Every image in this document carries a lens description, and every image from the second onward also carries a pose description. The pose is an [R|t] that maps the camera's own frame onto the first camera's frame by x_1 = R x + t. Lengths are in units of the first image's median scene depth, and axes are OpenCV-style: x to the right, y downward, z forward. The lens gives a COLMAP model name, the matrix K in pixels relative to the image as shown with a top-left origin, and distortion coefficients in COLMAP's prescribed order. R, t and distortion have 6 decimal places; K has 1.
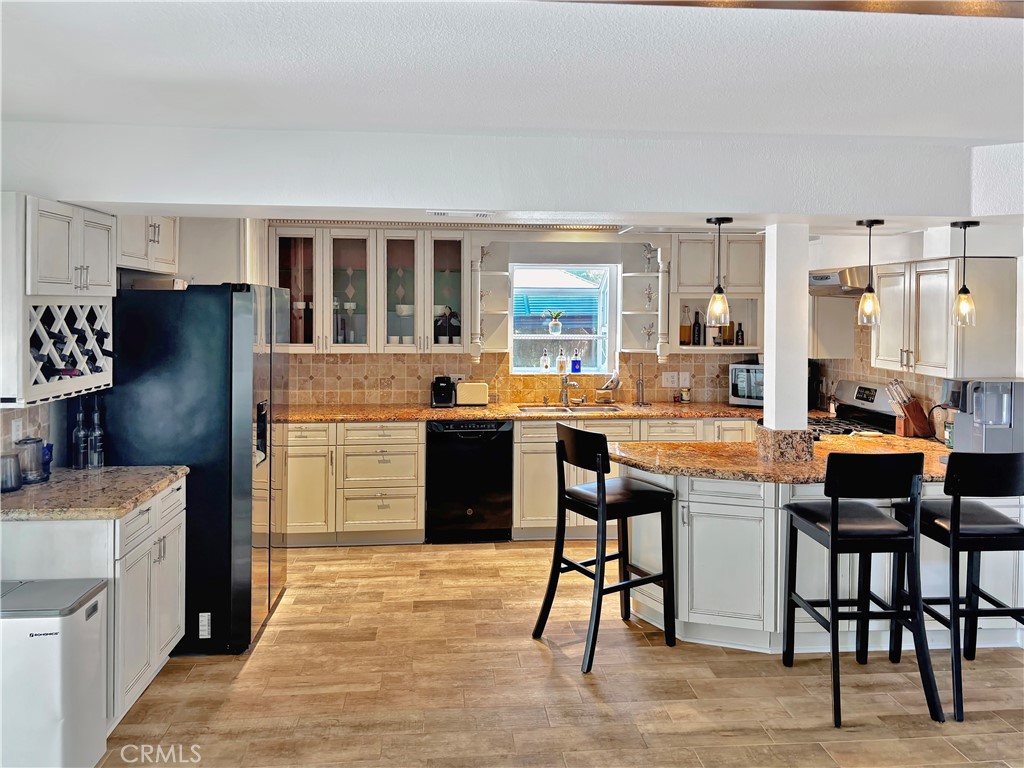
lens RADIAL K [[786.7, 0, 516.7], [0, 786.7, 308.8], [0, 0, 1]] dist [0.045196, -0.053404]
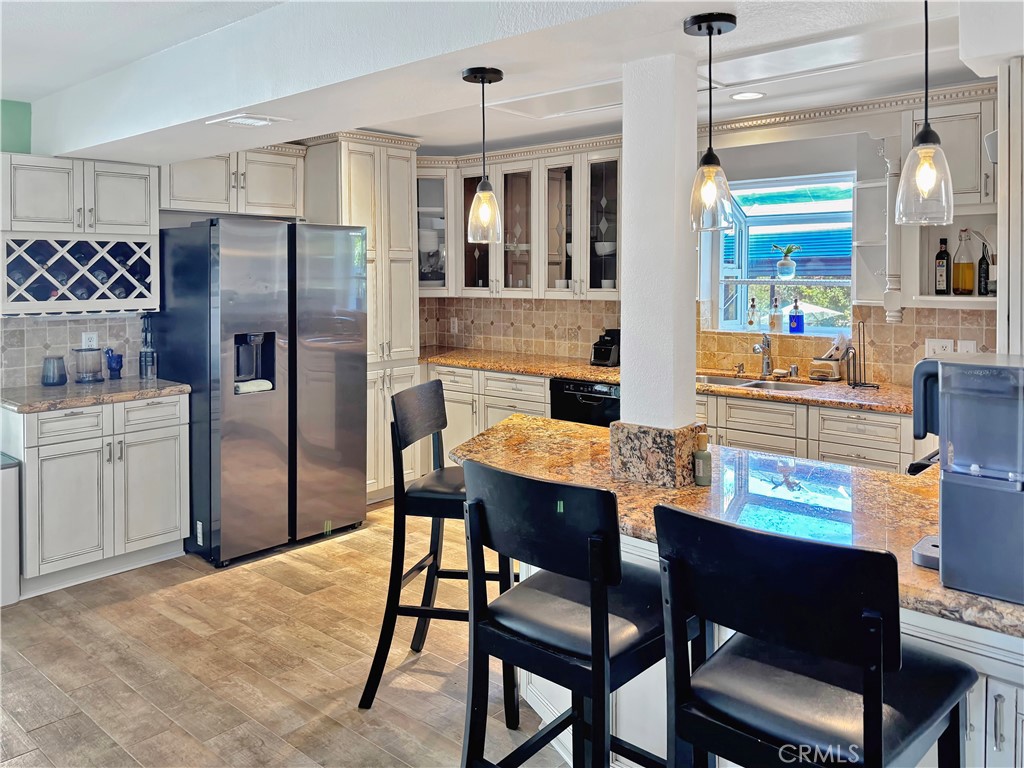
lens RADIAL K [[802.0, 0, 511.8], [0, 802.0, 278.0], [0, 0, 1]] dist [0.037519, -0.008303]
pose [[0.678950, -0.003578, -0.734176, 0.468422], [0.008105, 0.999964, 0.002622, 0.031097], [0.734140, -0.007731, 0.678954, 0.365449]]
